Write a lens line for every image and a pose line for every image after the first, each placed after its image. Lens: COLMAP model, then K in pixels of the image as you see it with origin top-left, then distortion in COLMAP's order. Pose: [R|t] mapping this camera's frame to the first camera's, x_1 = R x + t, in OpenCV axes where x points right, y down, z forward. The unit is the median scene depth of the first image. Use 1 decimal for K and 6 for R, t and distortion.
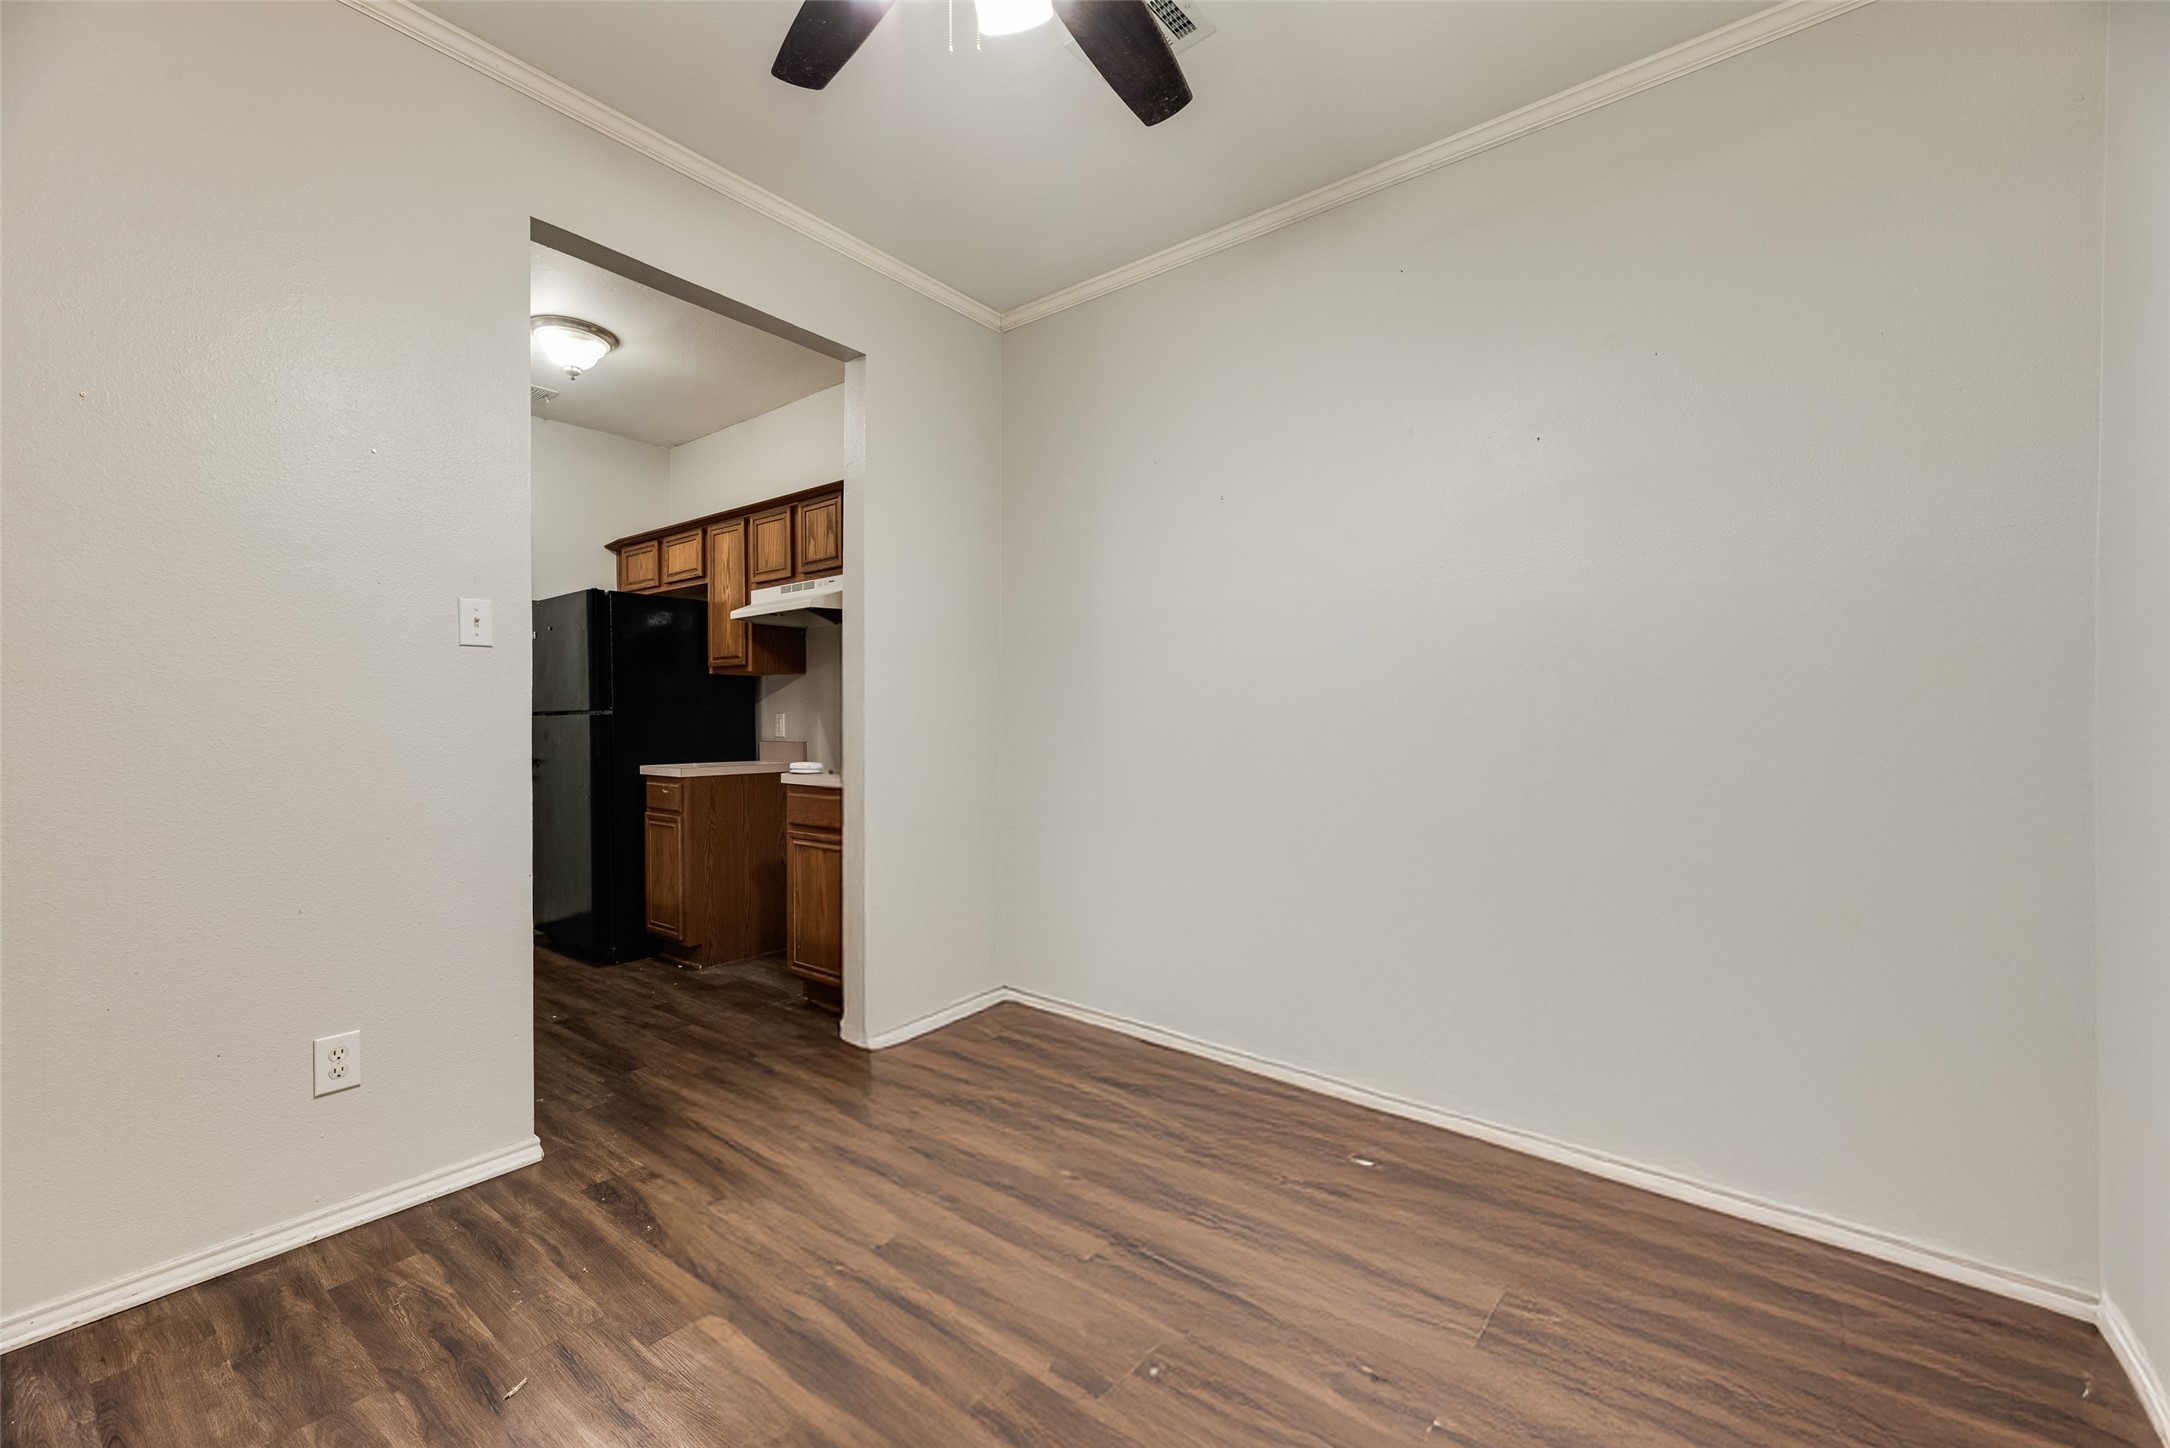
lens RADIAL K [[875.7, 0, 1089.2], [0, 875.7, 732.6], [0, 0, 1]] dist [0.002025, 0.000233]
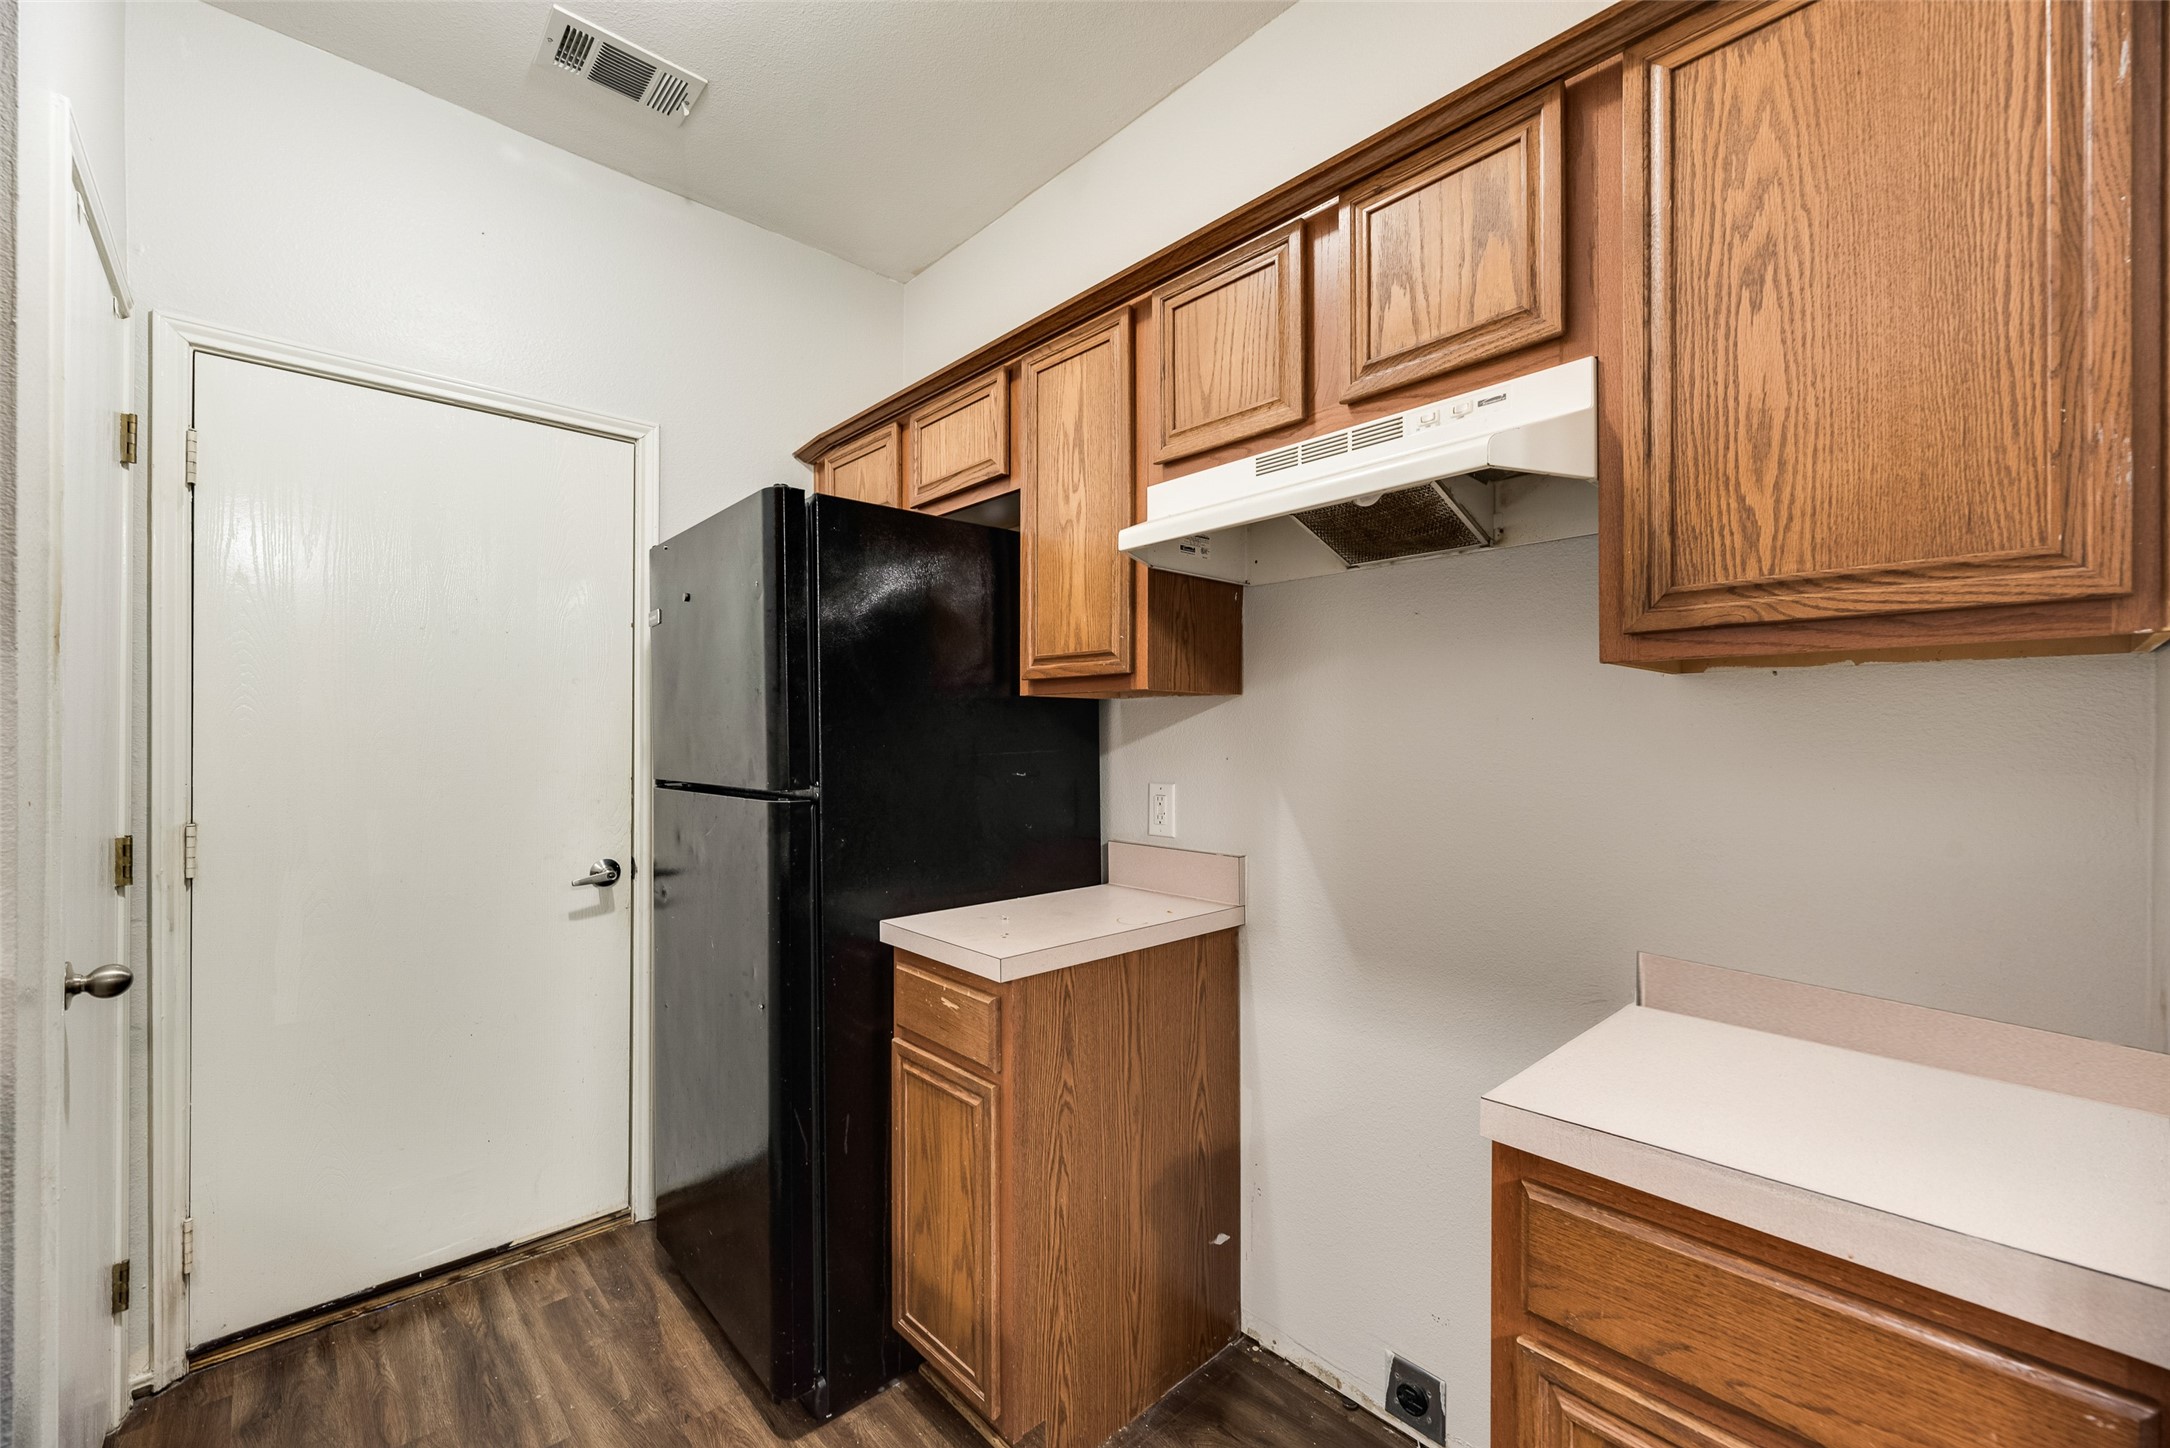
lens RADIAL K [[864.8, 0, 1075.9], [0, 864.8, 717.0], [0, 0, 1]] dist [0.000085, -0.000037]
pose [[0.986241, -0.007751, -0.165130, -0.354488], [0.003205, 0.999609, -0.027781, -0.046812], [0.165280, 0.026869, 0.985881, 0.612615]]
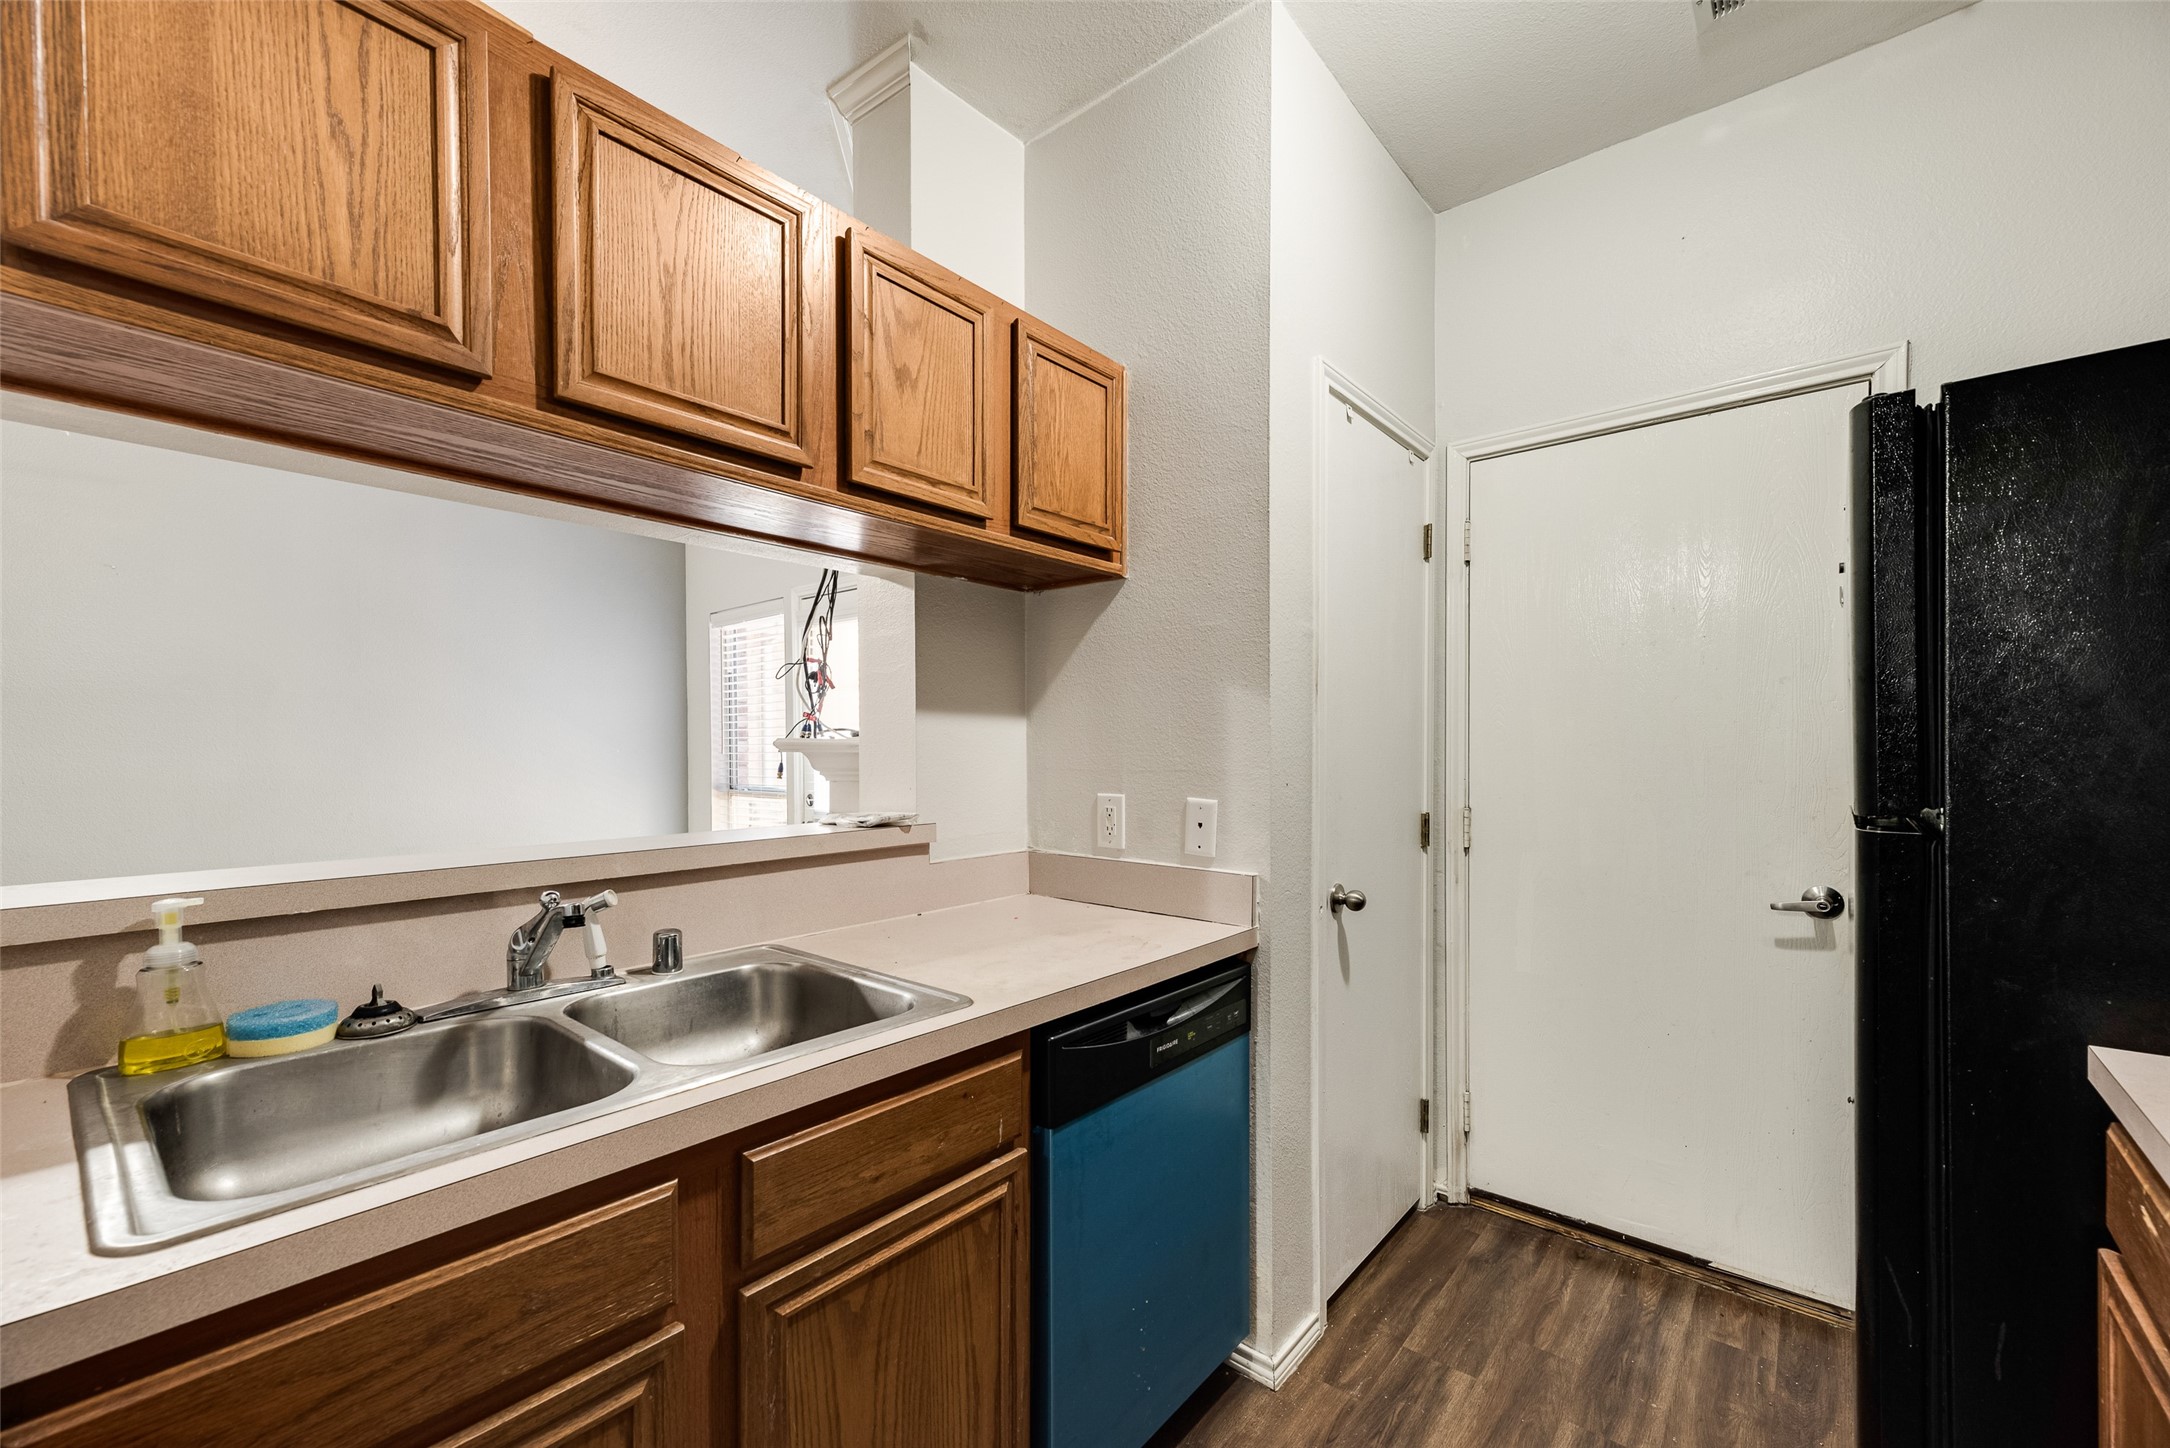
lens RADIAL K [[875.7, 0, 1089.2], [0, 875.7, 732.6], [0, 0, 1]] dist [0.002025, 0.000233]
pose [[-0.038998, -0.018781, -0.999063, -0.232577], [0.002126, 0.999820, -0.018878, -0.048047], [0.999237, -0.002860, -0.038951, 0.747256]]
